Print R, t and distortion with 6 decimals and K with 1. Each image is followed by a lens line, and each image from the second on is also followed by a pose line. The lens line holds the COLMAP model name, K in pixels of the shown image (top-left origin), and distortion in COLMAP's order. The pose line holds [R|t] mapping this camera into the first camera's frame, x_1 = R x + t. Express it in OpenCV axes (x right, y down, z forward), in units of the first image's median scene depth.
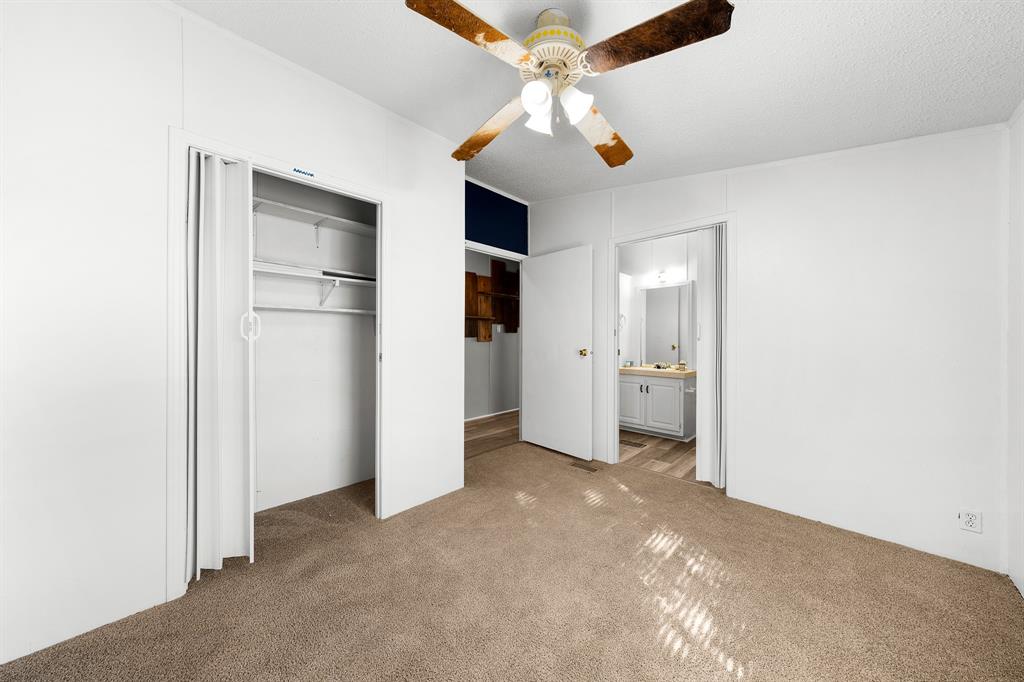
lens RADIAL K [[347.1, 0, 509.0], [0, 347.1, 338.0], [0, 0, 1]] dist [-0.003281, 0.000525]
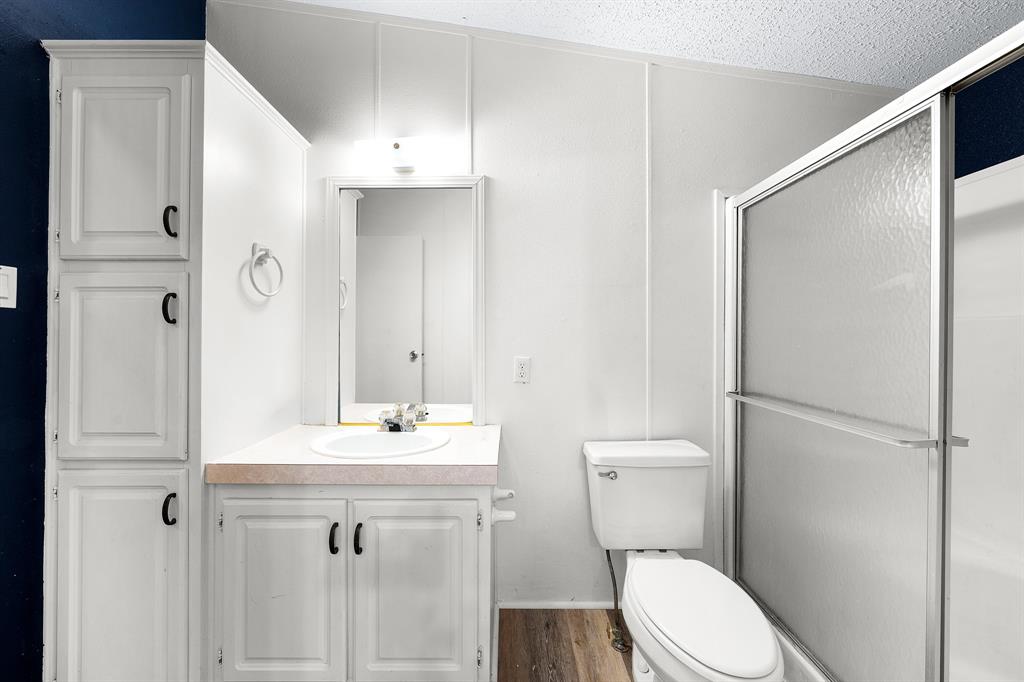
lens RADIAL K [[347.1, 0, 512.4], [0, 347.1, 339.1], [0, 0, 1]] dist [-0.003281, 0.000525]
pose [[0.710461, -0.002922, 0.703730, 0.291504], [0.002070, 0.999996, 0.002062, 0.001652], [-0.703733, -0.000009, 0.710464, 0.714948]]
